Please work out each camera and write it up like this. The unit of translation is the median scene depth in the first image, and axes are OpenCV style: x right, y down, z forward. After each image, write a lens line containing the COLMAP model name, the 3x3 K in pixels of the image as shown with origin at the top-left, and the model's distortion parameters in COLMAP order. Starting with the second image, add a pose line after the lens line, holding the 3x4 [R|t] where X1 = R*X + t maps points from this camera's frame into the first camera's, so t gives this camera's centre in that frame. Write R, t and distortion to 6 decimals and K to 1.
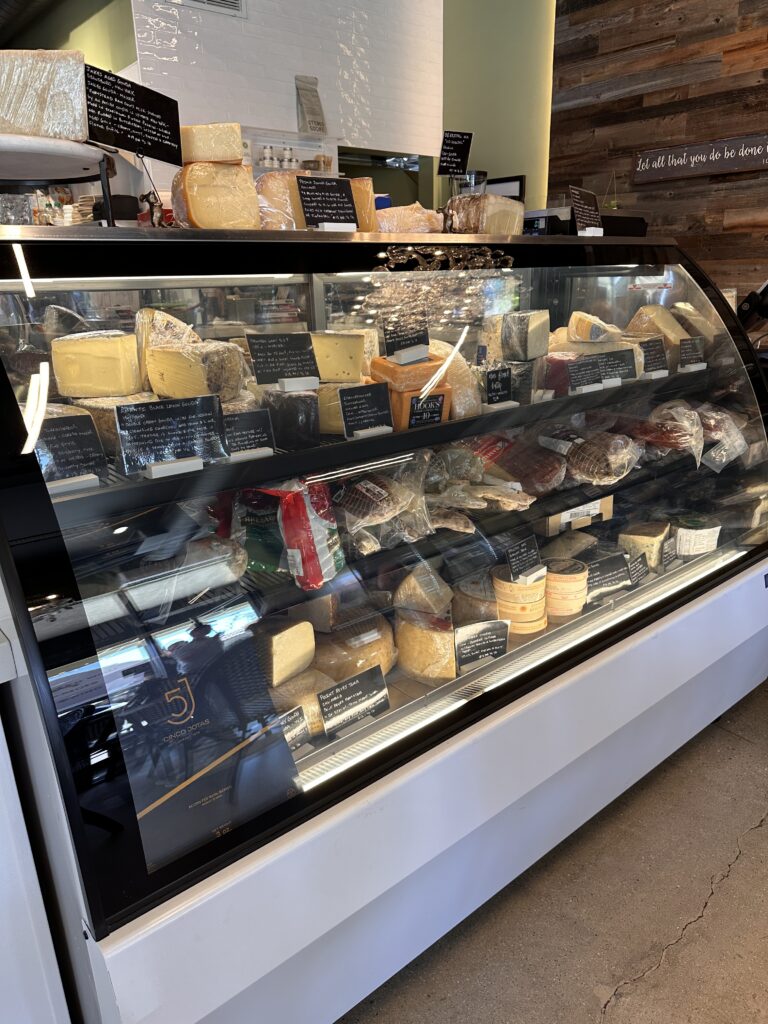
lens RADIAL K [[713.8, 0, 384.0], [0, 713.8, 512.0], [0, 0, 1]] dist [0.051933, -0.049855]
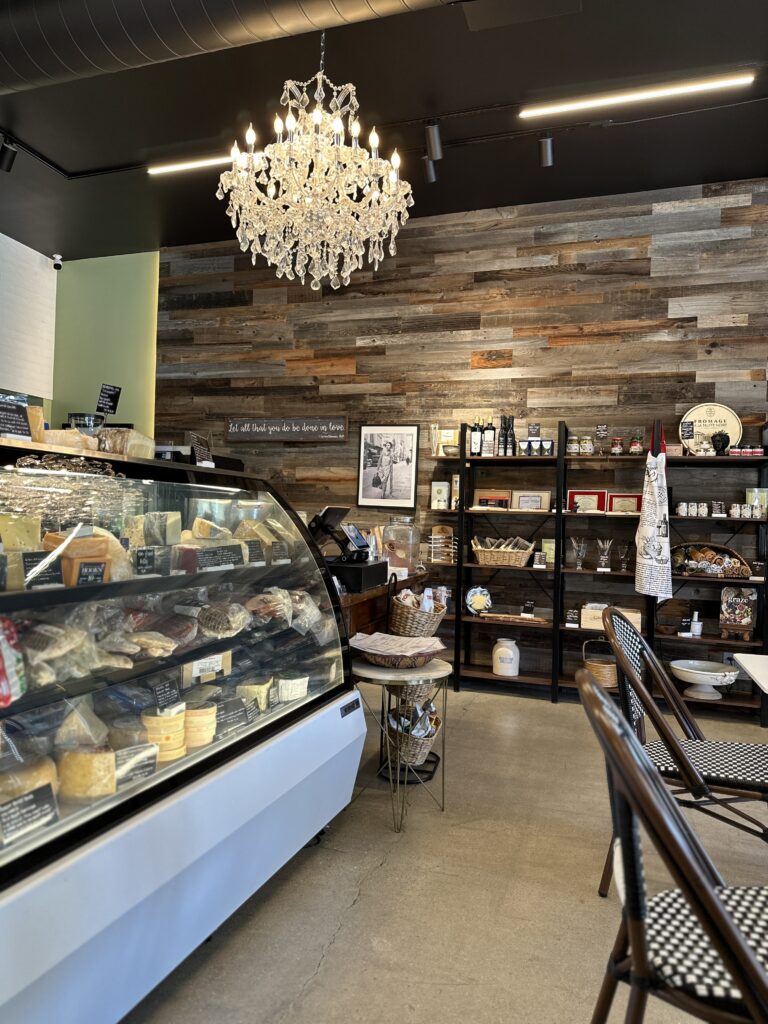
lens RADIAL K [[705.5, 0, 386.7], [0, 705.5, 508.7], [0, 0, 1]] dist [0.072128, -0.111872]
pose [[0.856175, 0.057766, 0.513447, -0.112770], [0.112644, 0.948959, -0.294597, 0.136690], [-0.504258, 0.310063, 0.805968, -0.252966]]
